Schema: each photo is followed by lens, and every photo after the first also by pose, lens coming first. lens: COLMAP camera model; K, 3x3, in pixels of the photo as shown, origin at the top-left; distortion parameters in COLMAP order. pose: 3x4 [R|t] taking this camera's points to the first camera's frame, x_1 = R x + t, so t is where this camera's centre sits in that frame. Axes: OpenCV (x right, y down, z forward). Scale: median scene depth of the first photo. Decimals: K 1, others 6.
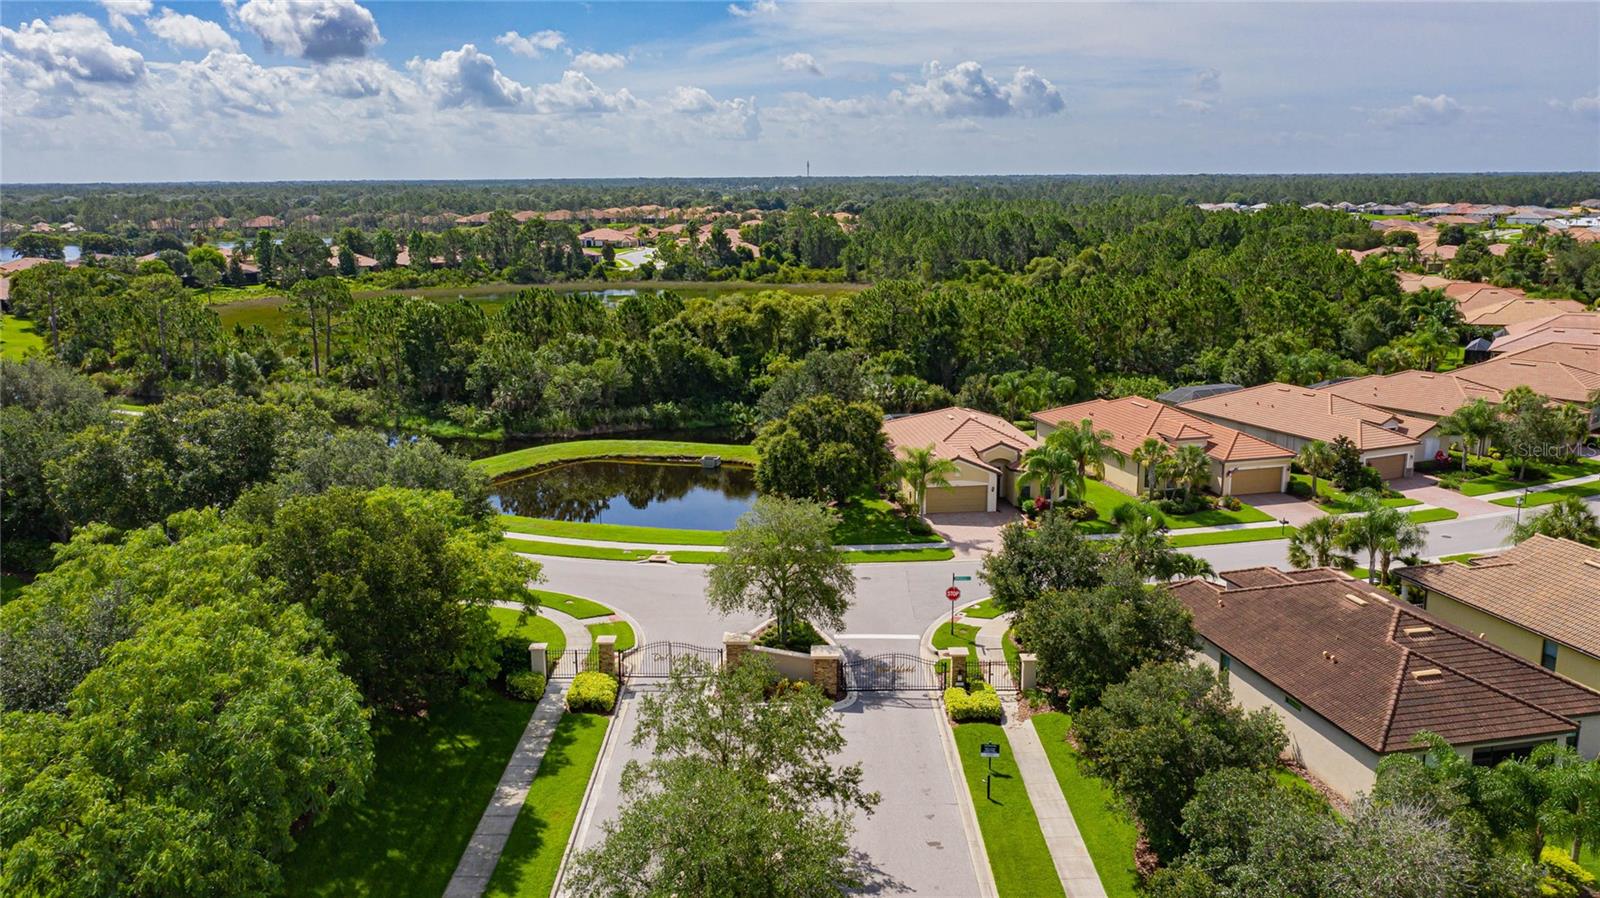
lens RADIAL K [[1268.6, 0, 796.3], [0, 1268.6, 445.1], [0, 0, 1]] dist [-0.007918, 0.011613]
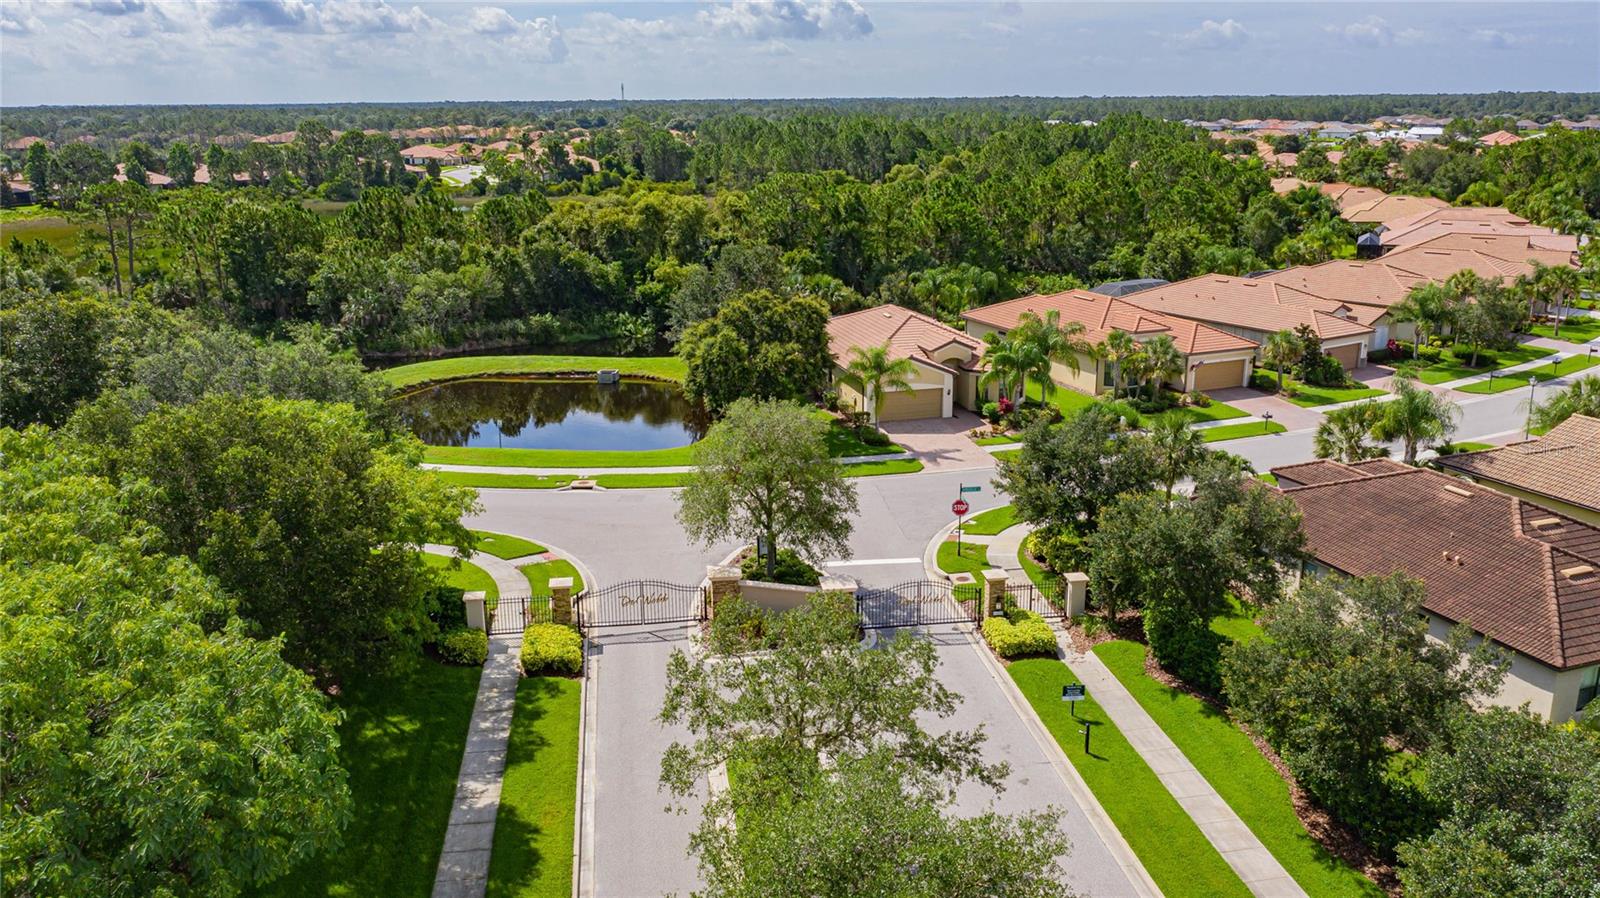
lens RADIAL K [[1268.6, 0, 798.2], [0, 1268.6, 451.2], [0, 0, 1]] dist [-0.007918, 0.011613]
pose [[0.989772, -0.038877, 0.137261, -0.053453], [0.030459, 0.997555, 0.062901, 0.012123], [-0.139370, -0.058077, 0.988536, 0.094814]]
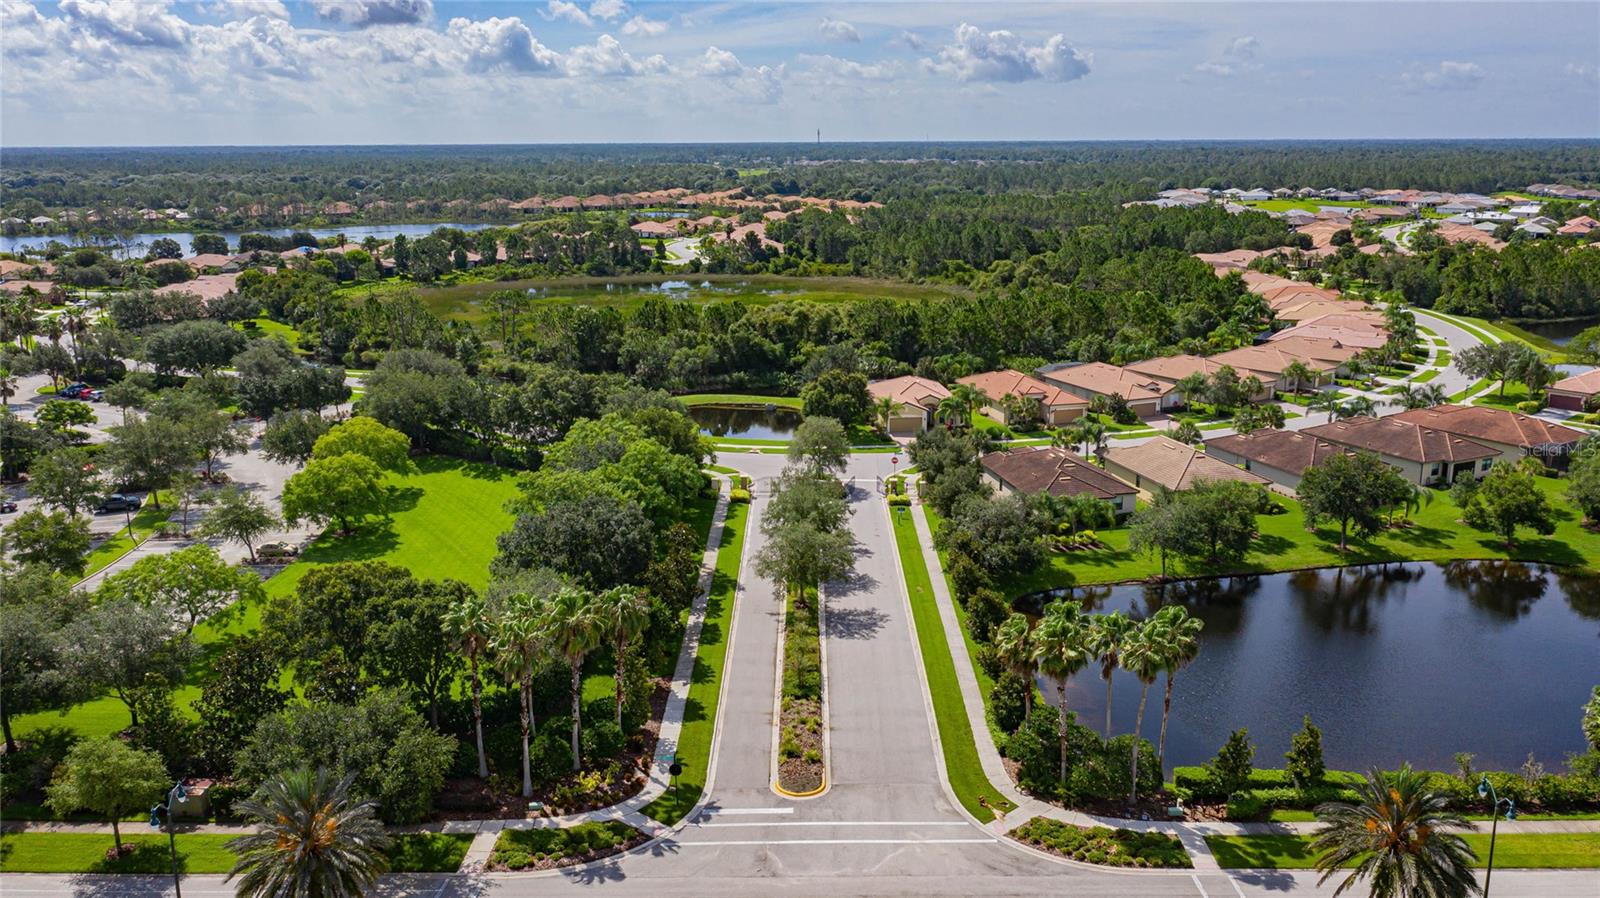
lens RADIAL K [[1268.6, 0, 798.4], [0, 1268.6, 443.9], [0, 0, 1]] dist [-0.007918, 0.011613]
pose [[0.999980, 0.003220, -0.005357, -0.018279], [-0.003076, 0.999638, 0.026719, 0.015618], [0.005441, -0.026702, 0.999629, -0.661436]]
